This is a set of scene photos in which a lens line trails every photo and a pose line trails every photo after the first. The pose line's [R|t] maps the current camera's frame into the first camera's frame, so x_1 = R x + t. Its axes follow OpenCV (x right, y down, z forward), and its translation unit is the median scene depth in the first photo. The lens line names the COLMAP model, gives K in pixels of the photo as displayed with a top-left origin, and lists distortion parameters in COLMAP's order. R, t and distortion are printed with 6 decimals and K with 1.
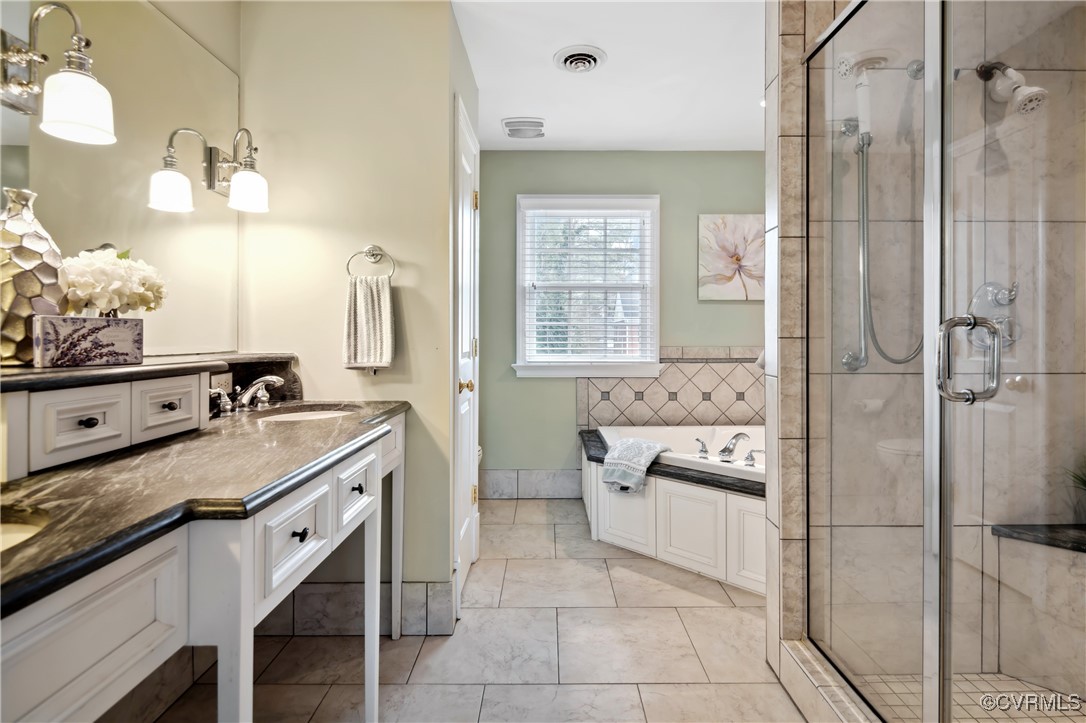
lens RADIAL K [[537.0, 0, 550.8], [0, 537.0, 342.5], [0, 0, 1]] dist [0.000231, -0.010092]
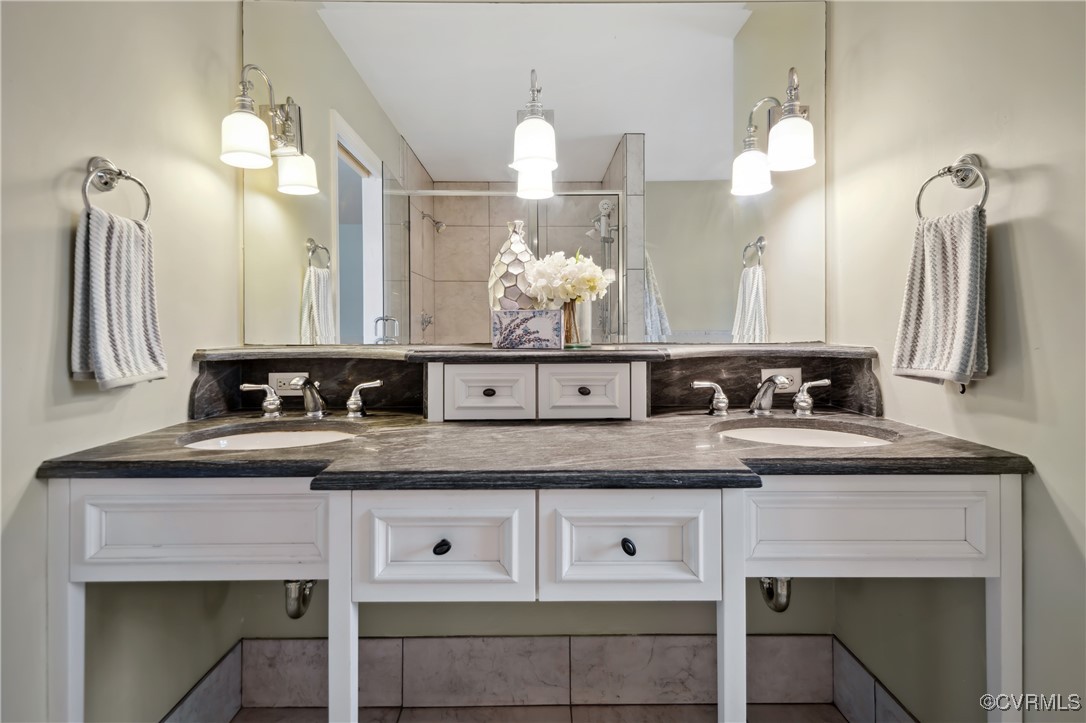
lens RADIAL K [[530.0, 0, 540.1], [0, 530.0, 323.4], [0, 0, 1]] dist [-0.000423, -0.000137]
pose [[-0.000896, -0.005224, -0.999986, 0.368476], [-0.006030, 0.999968, -0.005218, -0.009293], [0.999981, 0.006025, -0.000927, 1.001047]]
